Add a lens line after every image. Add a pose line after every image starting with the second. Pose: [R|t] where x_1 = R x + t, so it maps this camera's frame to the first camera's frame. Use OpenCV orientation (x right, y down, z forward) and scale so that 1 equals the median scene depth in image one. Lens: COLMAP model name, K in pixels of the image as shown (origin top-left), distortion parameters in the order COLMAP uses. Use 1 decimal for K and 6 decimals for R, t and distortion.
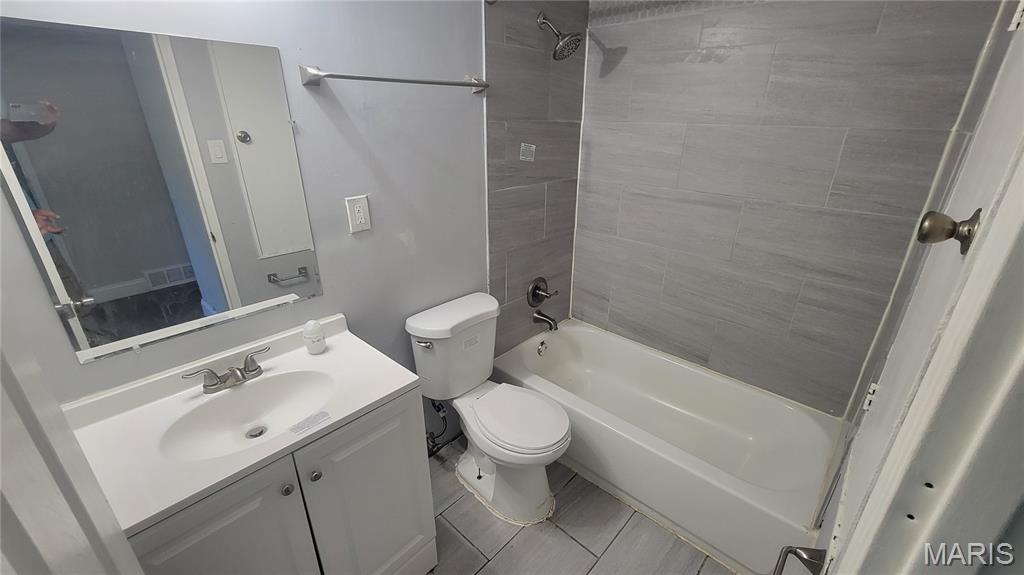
lens RADIAL K [[418.4, 0, 512.0], [0, 418.4, 287.5], [0, 0, 1]] dist [0.000062, -0.000542]
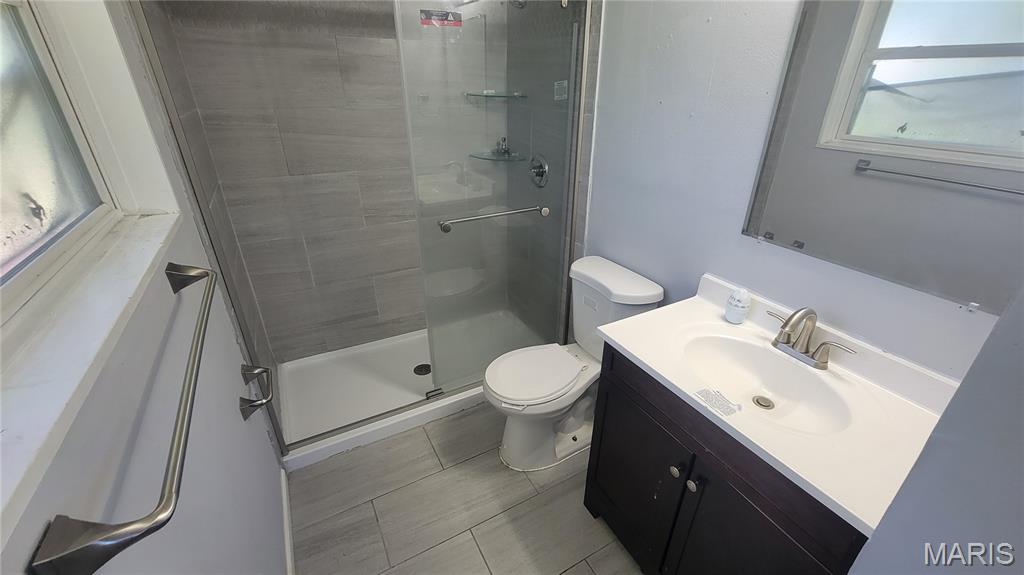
lens RADIAL K [[418.4, 0, 512.0], [0, 418.4, 287.5], [0, 0, 1]] dist [0.000062, -0.000542]
pose [[-0.306967, 0.400120, -0.863525, 0.367567], [-0.381981, 0.779247, 0.496856, -0.146464], [0.871701, 0.482368, -0.086365, 0.430382]]
